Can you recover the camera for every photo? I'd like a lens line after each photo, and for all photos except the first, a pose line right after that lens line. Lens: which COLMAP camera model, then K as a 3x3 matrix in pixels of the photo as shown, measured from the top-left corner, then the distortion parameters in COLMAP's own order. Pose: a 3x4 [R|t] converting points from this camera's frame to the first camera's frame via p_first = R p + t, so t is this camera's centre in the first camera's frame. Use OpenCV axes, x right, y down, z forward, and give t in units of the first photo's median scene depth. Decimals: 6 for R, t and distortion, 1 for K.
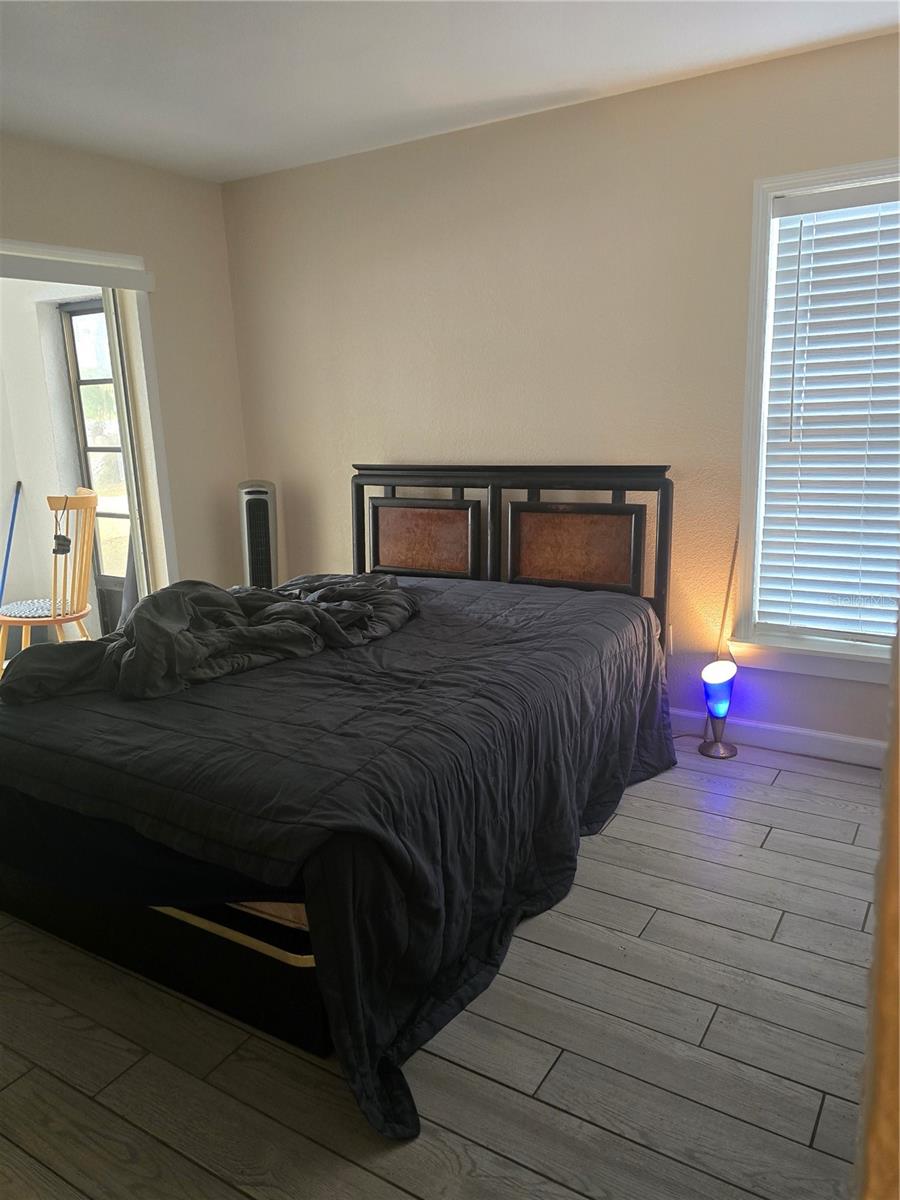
lens RADIAL K [[875.0, 0, 452.4], [0, 875.0, 594.1], [0, 0, 1]] dist [0.057547, -0.008549]
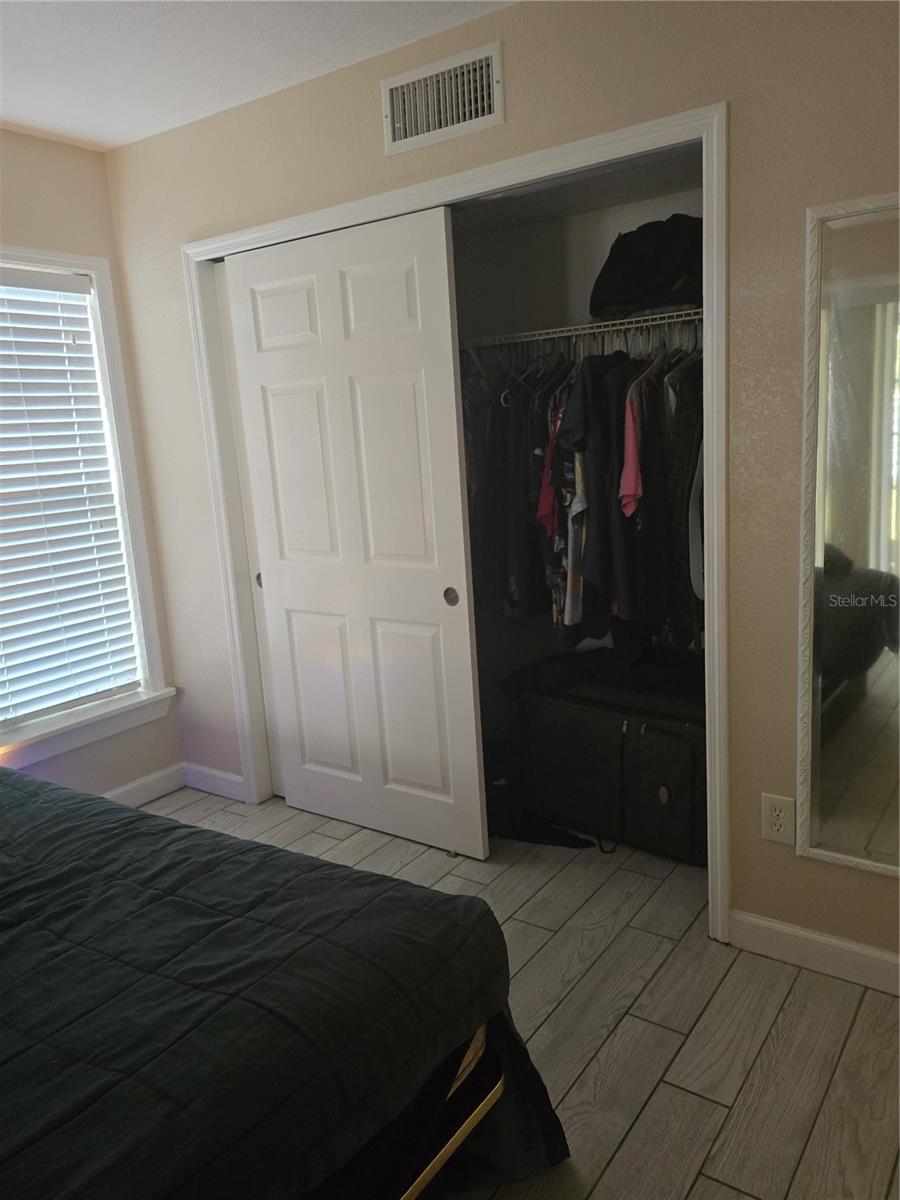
lens RADIAL K [[875.0, 0, 455.8], [0, 875.0, 604.7], [0, 0, 1]] dist [0.057547, -0.008549]
pose [[0.058906, -0.165112, 0.984514, -0.682017], [0.271224, 0.951775, 0.143393, -0.117662], [-0.960712, 0.258577, 0.100848, 0.601326]]
